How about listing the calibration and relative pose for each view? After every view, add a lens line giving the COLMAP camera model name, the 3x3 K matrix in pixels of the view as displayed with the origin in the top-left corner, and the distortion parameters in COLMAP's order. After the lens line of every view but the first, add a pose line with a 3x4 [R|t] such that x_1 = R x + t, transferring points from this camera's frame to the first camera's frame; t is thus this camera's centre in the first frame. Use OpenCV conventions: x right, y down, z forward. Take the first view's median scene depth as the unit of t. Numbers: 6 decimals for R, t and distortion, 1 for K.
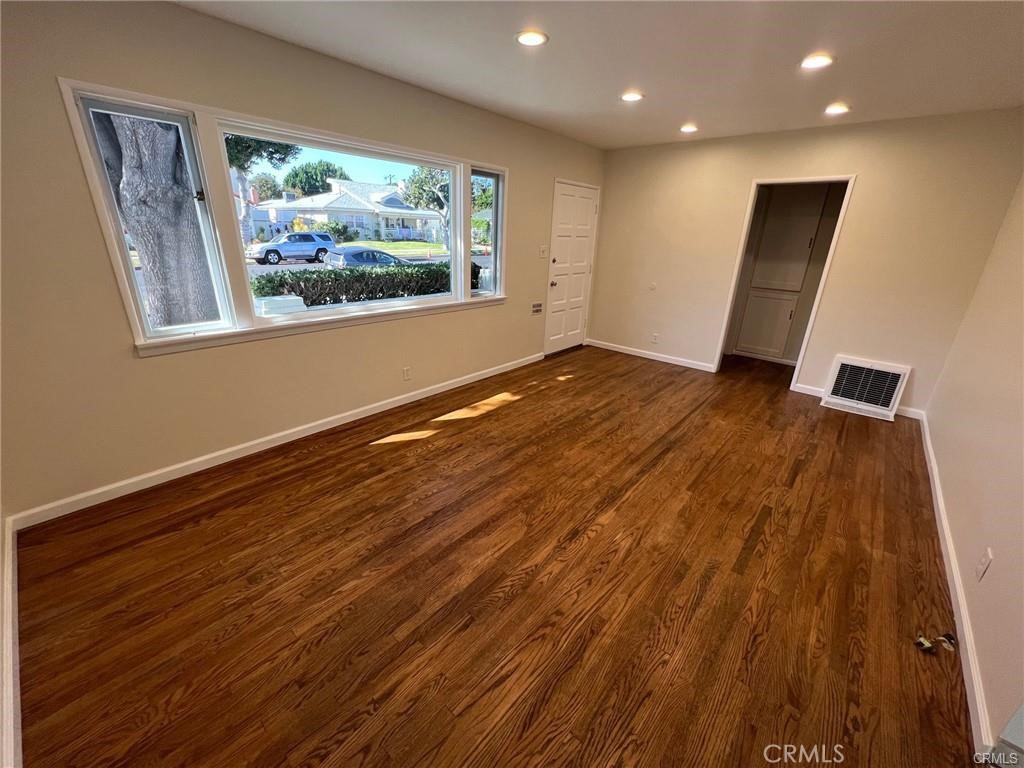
lens RADIAL K [[410.9, 0, 511.4], [0, 410.9, 381.8], [0, 0, 1]] dist [-0.001182, 0.000356]
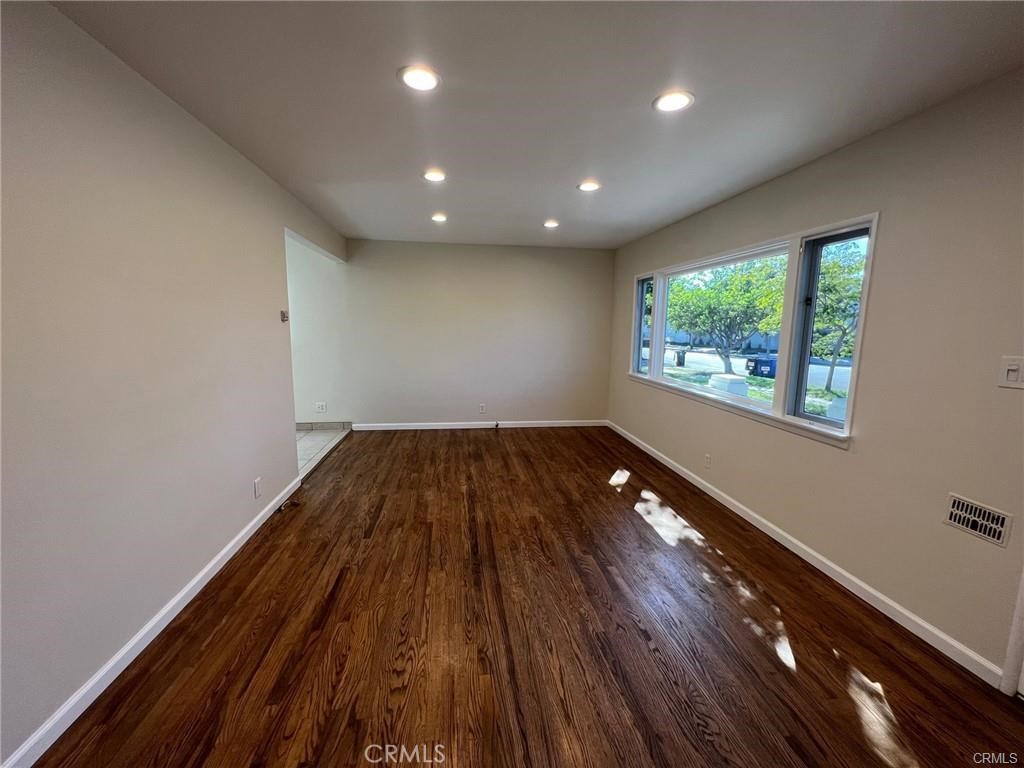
lens RADIAL K [[410.9, 0, 511.4], [0, 410.9, 381.8], [0, 0, 1]] dist [-0.001182, 0.000356]
pose [[-0.655869, 0.055668, -0.752819, 1.017627], [-0.300676, 0.895487, 0.328171, -0.481062], [0.692409, 0.441592, -0.570584, 1.479669]]
